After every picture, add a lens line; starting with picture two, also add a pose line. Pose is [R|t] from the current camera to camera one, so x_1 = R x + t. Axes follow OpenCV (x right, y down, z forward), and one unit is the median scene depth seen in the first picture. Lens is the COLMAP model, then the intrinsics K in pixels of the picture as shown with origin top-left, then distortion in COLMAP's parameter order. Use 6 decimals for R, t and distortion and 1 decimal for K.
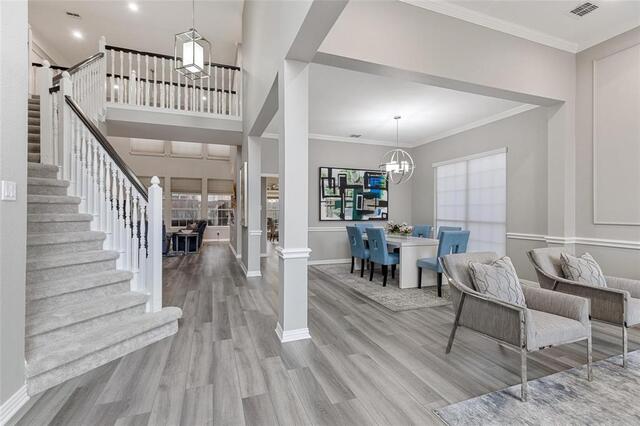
lens RADIAL K [[287.9, 0, 319.0], [0, 287.9, 213.6], [0, 0, 1]] dist [0.002839, 0.000193]
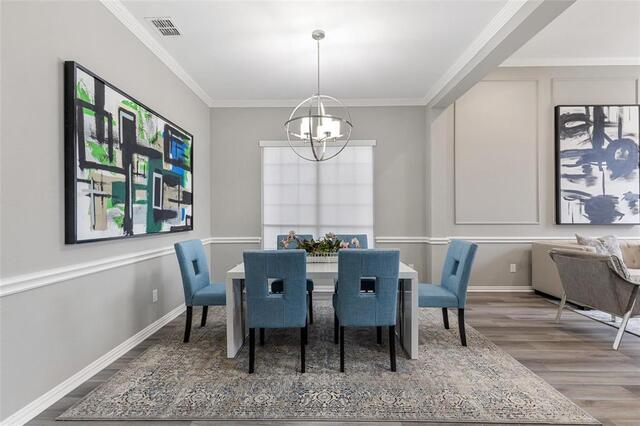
lens RADIAL K [[287.9, 0, 319.0], [0, 287.9, 213.6], [0, 0, 1]] dist [0.002839, 0.000193]
pose [[0.353551, -0.000533, 0.935415, -0.231292], [0.006369, 0.999978, -0.001838, -0.005279], [-0.935393, 0.006607, 0.353547, 0.831404]]
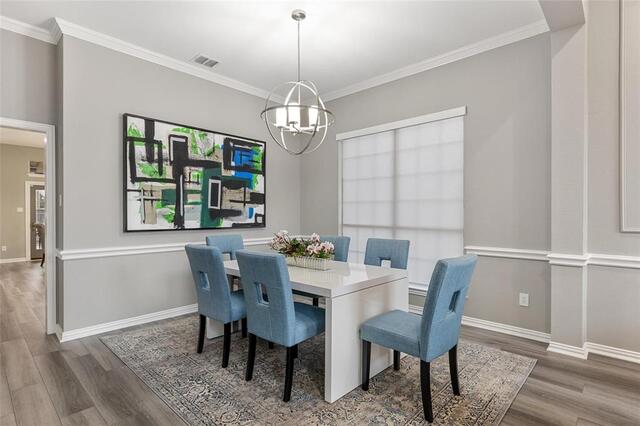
lens RADIAL K [[326.2, 0, 320.0], [0, 326.2, 213.0], [0, 0, 1]] dist [0.000102, 0.000593]
pose [[0.891755, -0.002338, 0.452512, 0.056742], [0.004148, 0.999987, -0.003006, -0.003199], [-0.452499, 0.004557, 0.891753, 0.507744]]
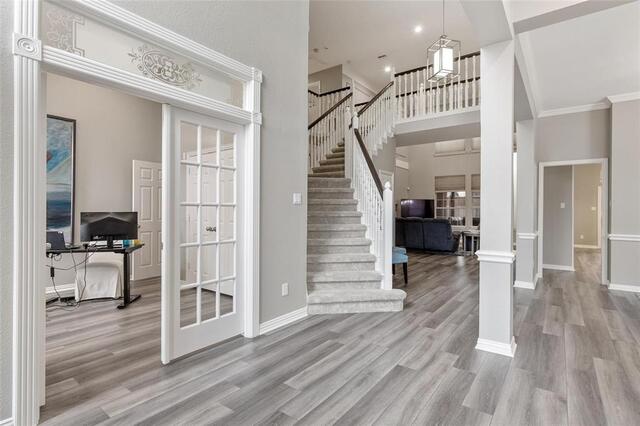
lens RADIAL K [[319.0, 0, 318.0], [0, 319.0, 211.6], [0, 0, 1]] dist [0.001696, -0.000164]
pose [[0.542023, 0.005328, -0.840347, 0.235155], [-0.008065, 0.999967, 0.001139, 0.000583], [0.840325, 0.006160, 0.542048, -0.003568]]
